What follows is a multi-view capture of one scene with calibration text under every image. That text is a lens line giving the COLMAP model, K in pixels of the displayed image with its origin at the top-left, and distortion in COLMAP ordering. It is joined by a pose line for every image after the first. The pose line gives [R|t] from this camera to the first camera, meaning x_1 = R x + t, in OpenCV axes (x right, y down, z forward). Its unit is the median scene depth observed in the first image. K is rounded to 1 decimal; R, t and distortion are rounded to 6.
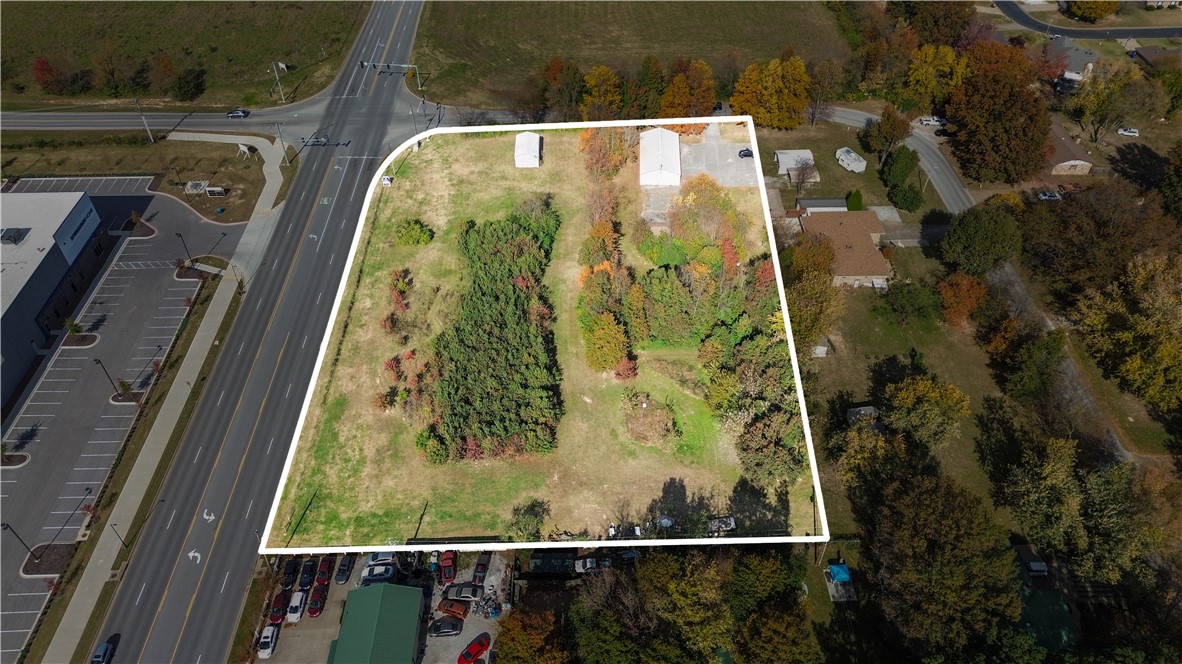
lens RADIAL K [[833.2, 0, 603.6], [0, 833.2, 332.0], [0, 0, 1]] dist [0.063010, -0.101670]
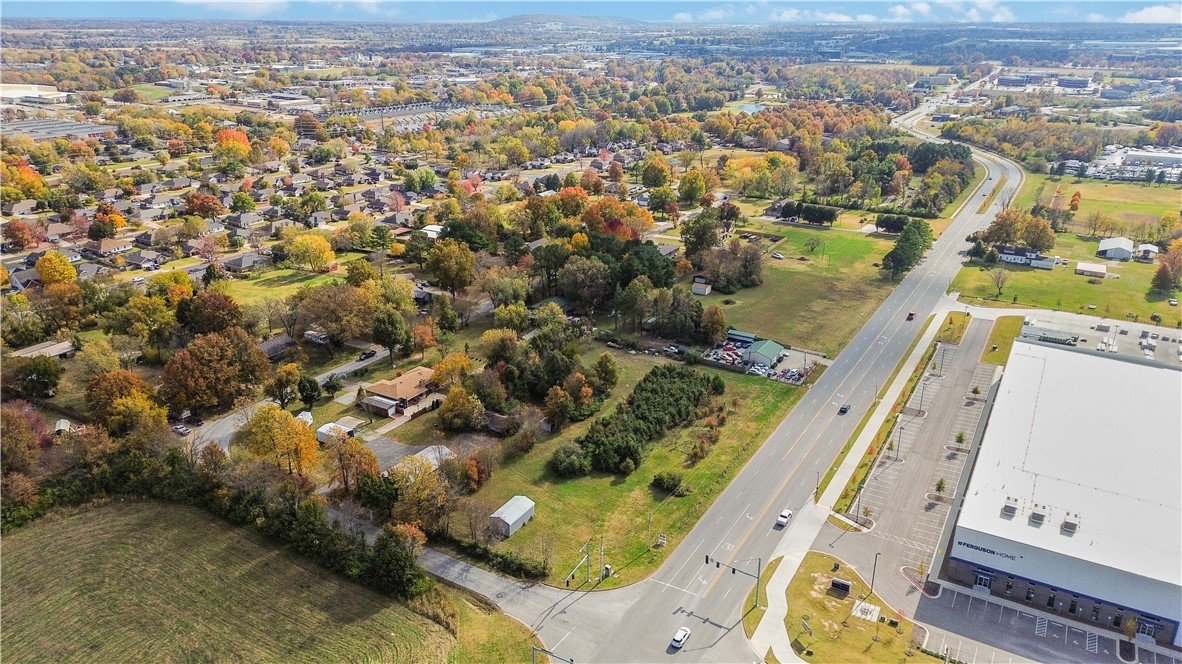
lens RADIAL K [[830.5, 0, 599.7], [0, 830.5, 325.0], [0, 0, 1]] dist [0.085112, -0.114153]
pose [[-0.849265, -0.188788, 0.493060, -0.723732], [0.354173, 0.488870, 0.797225, -1.255254], [-0.391549, 0.851684, -0.348316, 1.351264]]
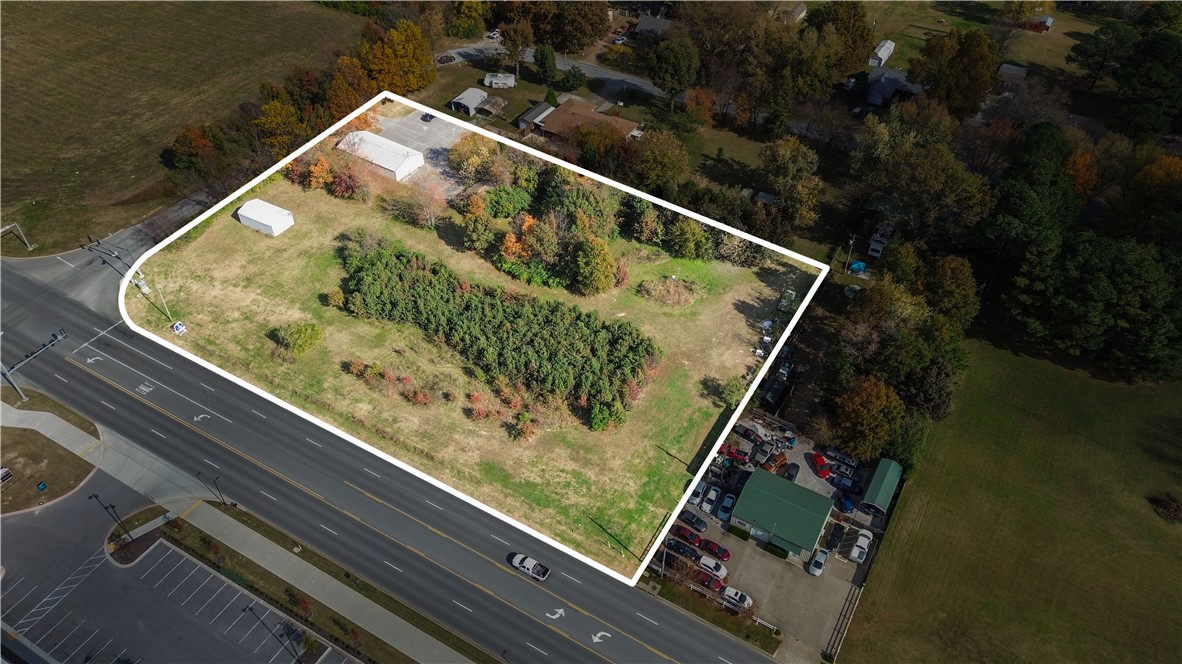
lens RADIAL K [[830.5, 0, 599.7], [0, 830.5, 325.0], [0, 0, 1]] dist [0.085112, -0.114153]
pose [[0.521877, -0.580256, 0.625258, -0.647857], [0.579849, 0.778917, 0.238879, -0.166333], [-0.625636, 0.237890, 0.742959, 0.175034]]
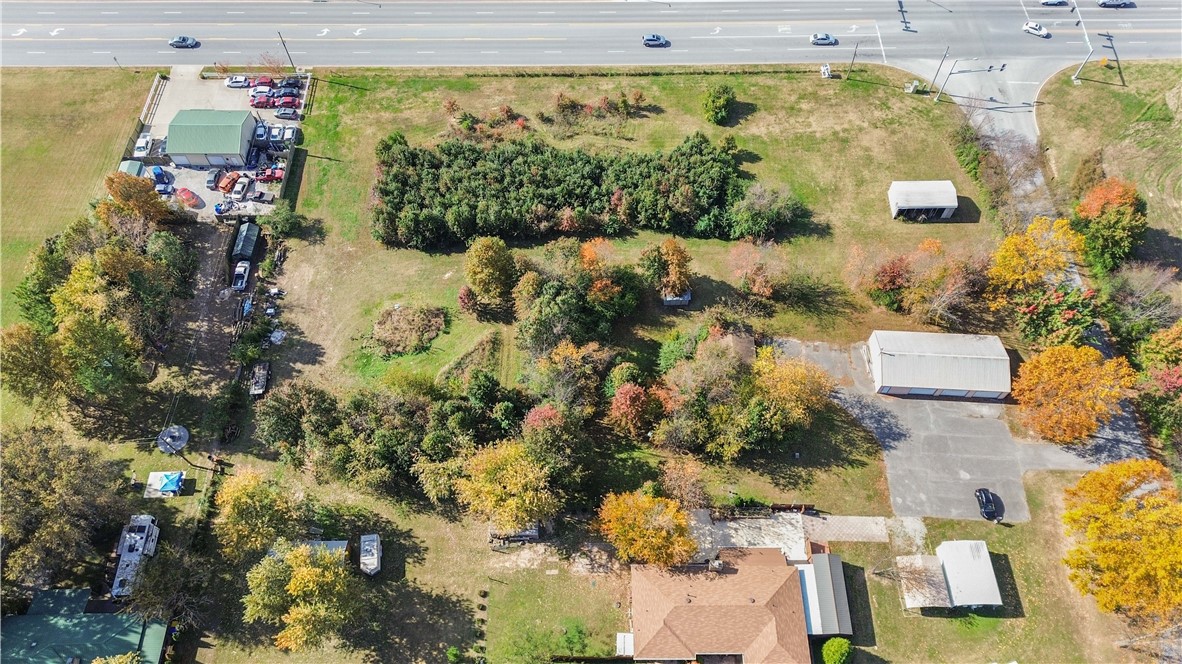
lens RADIAL K [[830.5, 0, 599.7], [0, 830.5, 325.0], [0, 0, 1]] dist [0.085112, -0.114153]
pose [[-0.018775, 0.859677, -0.510492, 0.445082], [-0.685641, 0.360544, 0.632380, -0.537402], [0.727698, 0.361887, 0.582660, 0.528643]]
